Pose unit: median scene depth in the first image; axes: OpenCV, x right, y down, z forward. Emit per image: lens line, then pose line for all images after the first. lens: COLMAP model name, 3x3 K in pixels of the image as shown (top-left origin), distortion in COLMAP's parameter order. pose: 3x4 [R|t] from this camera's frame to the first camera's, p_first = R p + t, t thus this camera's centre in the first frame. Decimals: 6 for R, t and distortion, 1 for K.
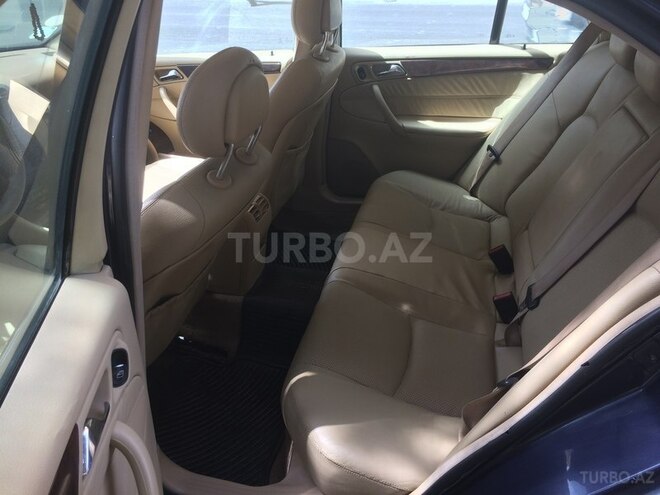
lens RADIAL K [[567.2, 0, 330.0], [0, 567.2, 247.5], [0, 0, 1]] dist [0.084756, -0.116701]
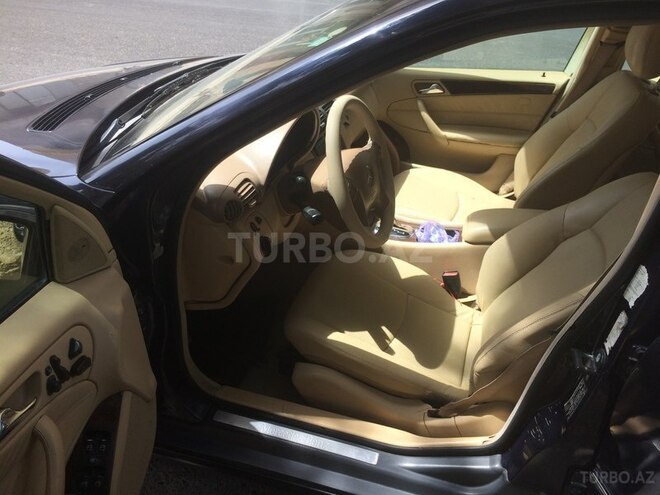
lens RADIAL K [[567.2, 0, 330.0], [0, 567.2, 247.5], [0, 0, 1]] dist [0.084756, -0.116701]
pose [[0.997036, 0.071854, -0.027510, -0.448078], [-0.071162, 0.997142, 0.025379, -0.029345], [0.029255, -0.023346, 0.999299, -0.051956]]
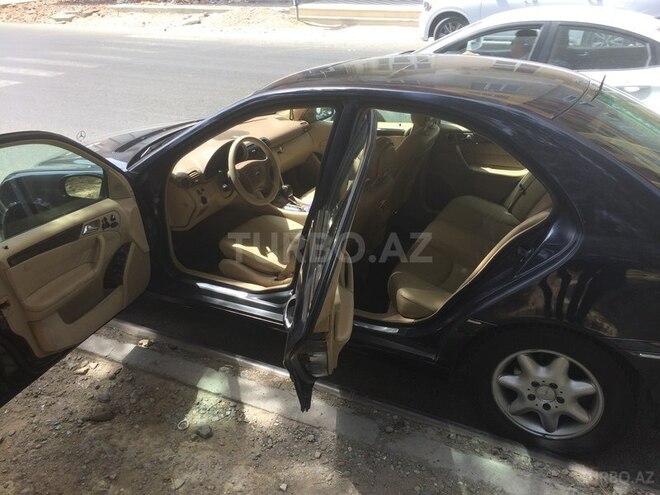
lens RADIAL K [[567.2, 0, 330.0], [0, 567.2, 247.5], [0, 0, 1]] dist [0.084756, -0.116701]
pose [[0.975242, 0.090201, -0.201906, 0.079615], [-0.100749, 0.994001, -0.042571, 0.138372], [0.196854, 0.061859, 0.978479, -0.763459]]
